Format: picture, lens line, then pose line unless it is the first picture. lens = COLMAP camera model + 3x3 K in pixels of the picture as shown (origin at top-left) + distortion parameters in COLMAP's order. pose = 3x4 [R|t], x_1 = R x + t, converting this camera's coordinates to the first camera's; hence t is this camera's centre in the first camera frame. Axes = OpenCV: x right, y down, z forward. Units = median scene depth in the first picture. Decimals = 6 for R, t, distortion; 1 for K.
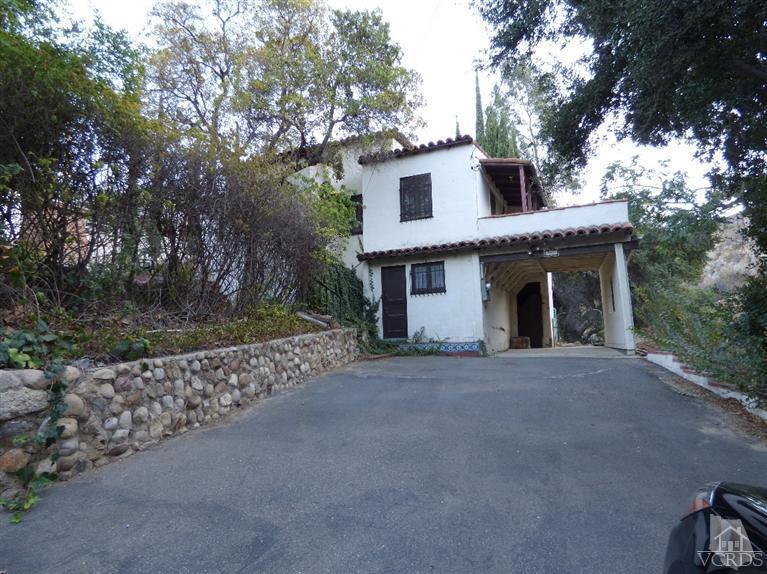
lens RADIAL K [[475.7, 0, 383.5], [0, 475.7, 287.0], [0, 0, 1]] dist [-0.003480, -0.001392]
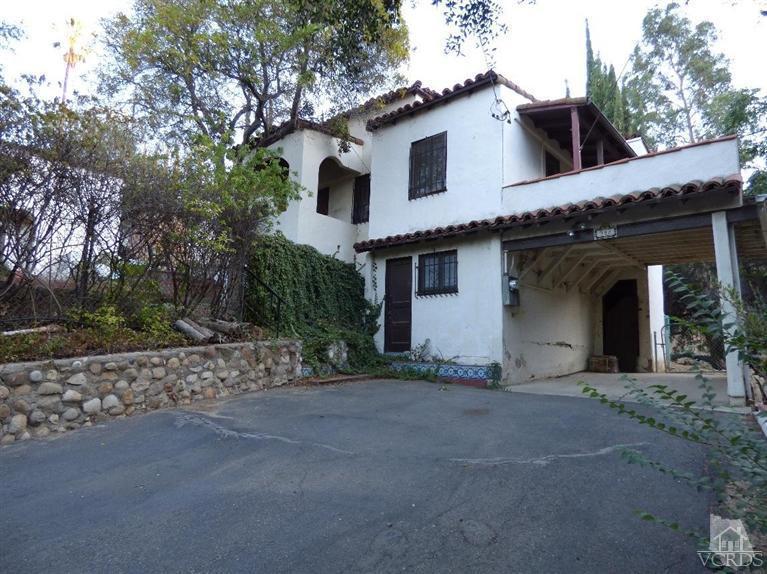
lens RADIAL K [[475.7, 0, 383.5], [0, 475.7, 287.0], [0, 0, 1]] dist [-0.003480, -0.001392]
pose [[0.956132, 0.006215, -0.292869, 0.223803], [-0.005696, 0.999980, 0.002626, 0.001038], [0.292879, -0.000842, 0.956149, 0.266060]]
